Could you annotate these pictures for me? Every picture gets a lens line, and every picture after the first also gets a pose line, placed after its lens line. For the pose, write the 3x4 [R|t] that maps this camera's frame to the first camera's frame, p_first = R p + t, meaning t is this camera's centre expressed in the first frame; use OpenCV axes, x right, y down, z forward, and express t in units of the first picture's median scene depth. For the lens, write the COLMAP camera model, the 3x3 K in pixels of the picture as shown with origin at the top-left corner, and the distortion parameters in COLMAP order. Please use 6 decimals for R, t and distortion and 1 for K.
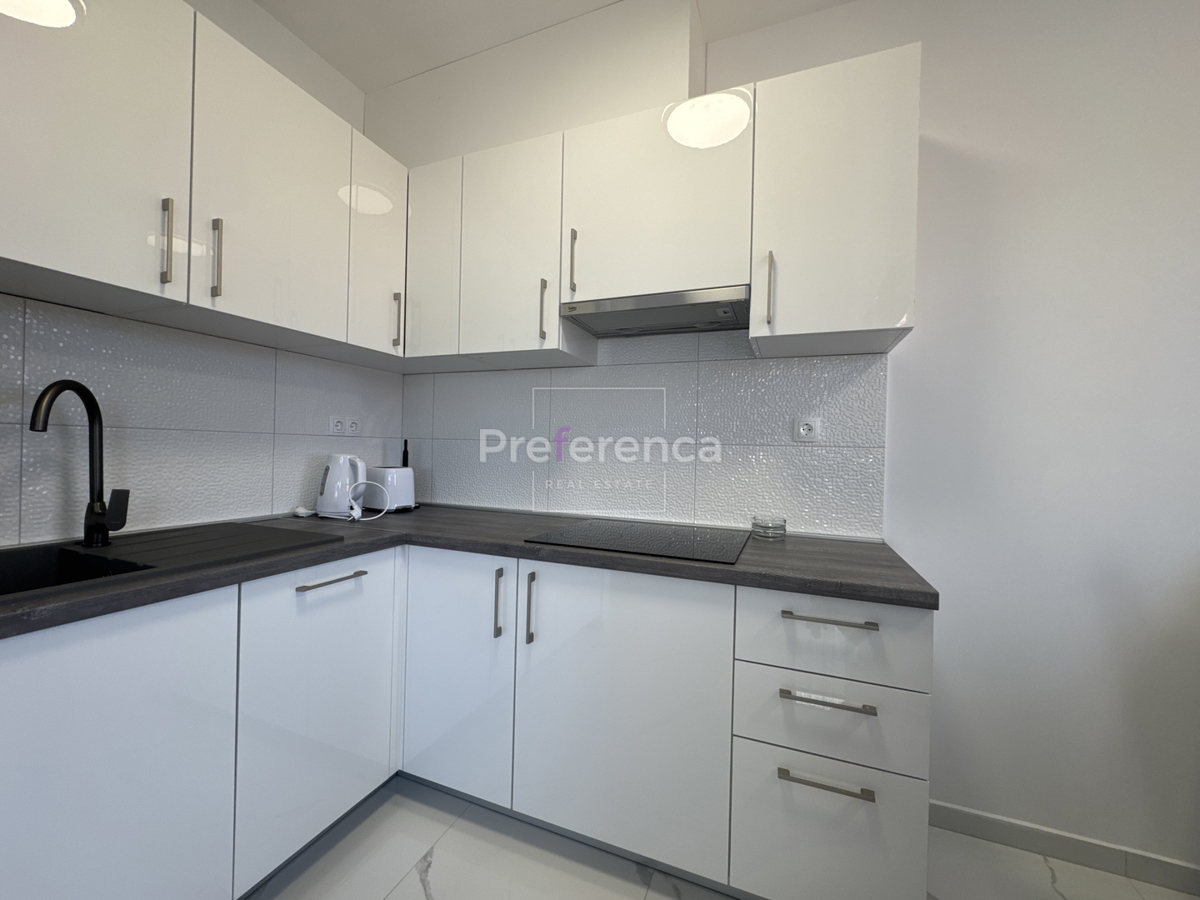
lens RADIAL K [[478.2, 0, 602.9], [0, 478.2, 450.4], [0, 0, 1]] dist [-0.003688, 0.000712]
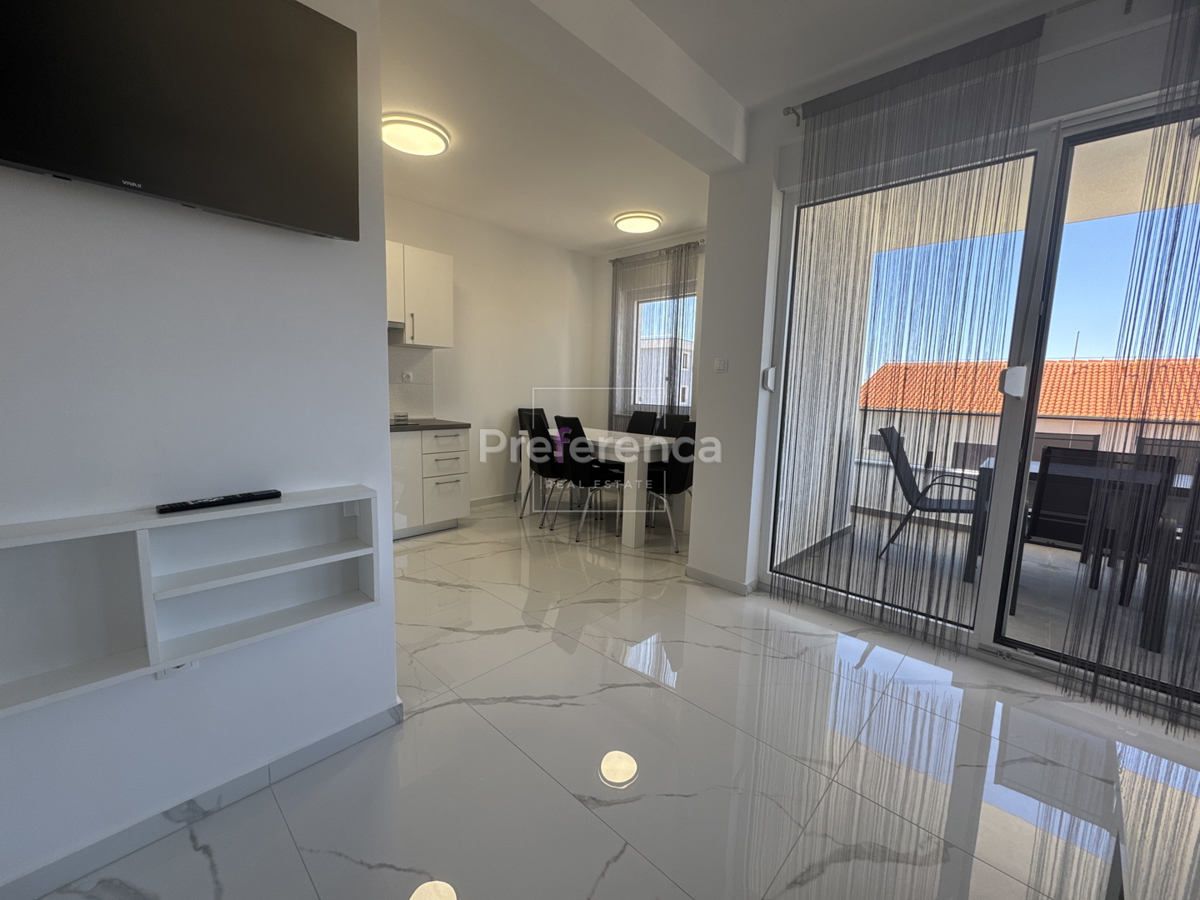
lens RADIAL K [[478.2, 0, 595.4], [0, 478.2, 451.4], [0, 0, 1]] dist [-0.003688, 0.000712]
pose [[0.380167, -0.132141, 0.915430, -1.766516], [-0.017521, 0.988535, 0.149970, -0.058734], [-0.924752, -0.073052, 0.373493, -0.995193]]
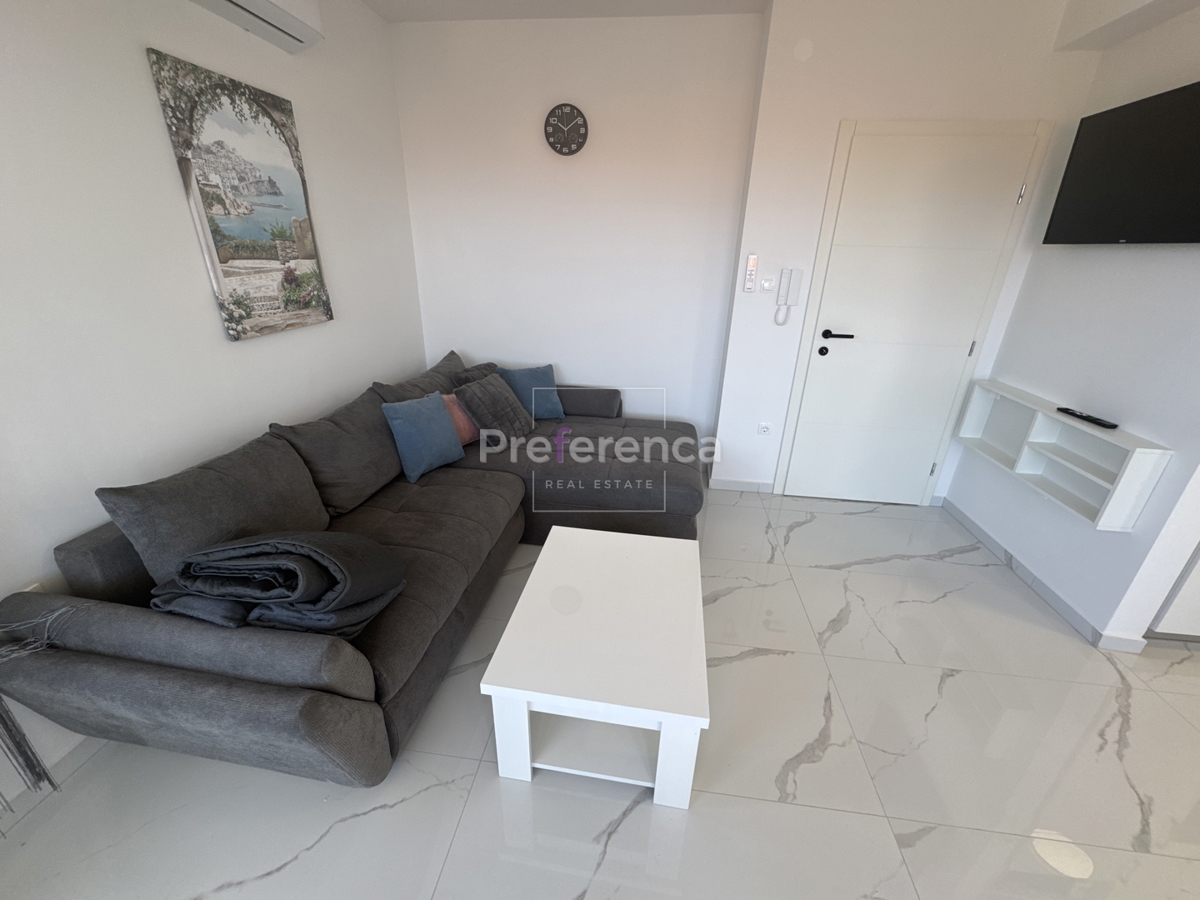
lens RADIAL K [[478.2, 0, 602.0], [0, 478.2, 450.2], [0, 0, 1]] dist [-0.003688, 0.000712]
pose [[0.251361, 0.358218, -0.899165, -0.246857], [-0.023746, 0.930994, 0.364261, -0.237539], [0.967602, -0.070209, 0.242522, -1.885543]]
